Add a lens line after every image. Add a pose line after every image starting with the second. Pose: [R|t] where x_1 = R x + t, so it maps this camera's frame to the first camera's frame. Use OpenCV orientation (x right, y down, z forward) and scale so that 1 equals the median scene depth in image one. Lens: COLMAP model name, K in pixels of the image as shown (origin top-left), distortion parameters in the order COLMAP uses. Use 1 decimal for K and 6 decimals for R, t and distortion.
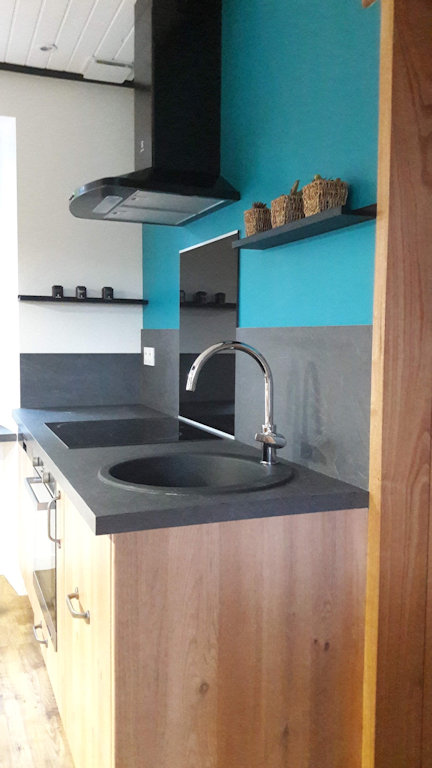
lens RADIAL K [[633.4, 0, 216.0], [0, 633.4, 384.0], [0, 0, 1]] dist [-0.003592, -0.007860]
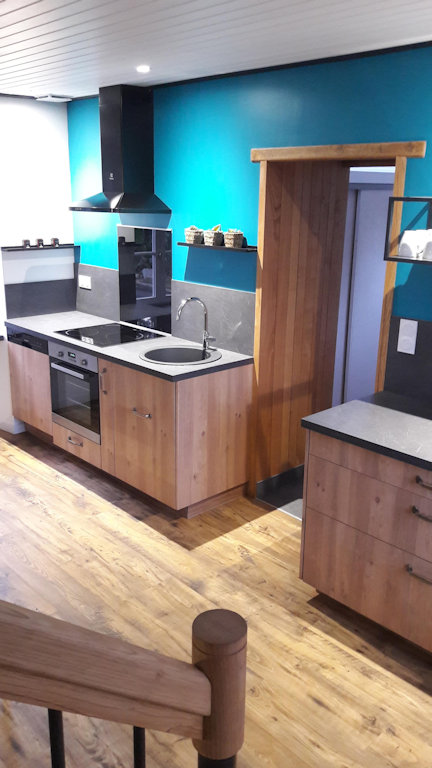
lens RADIAL K [[633.4, 0, 216.0], [0, 633.4, 384.0], [0, 0, 1]] dist [-0.003592, -0.007860]
pose [[0.928643, -0.107155, 0.355161, -0.422813], [0.022293, 0.971764, 0.234900, -0.171830], [-0.370303, -0.210221, 0.904811, -0.671884]]
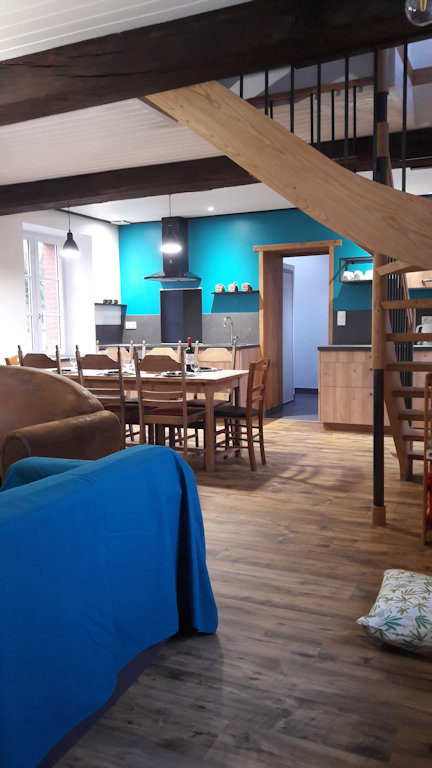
lens RADIAL K [[633.4, 0, 216.0], [0, 633.4, 384.0], [0, 0, 1]] dist [-0.003592, -0.007860]
pose [[0.725926, -0.097791, 0.680785, -1.825742], [0.074170, 0.995198, 0.063866, 0.065345], [-0.683761, 0.004132, 0.729694, -1.304067]]
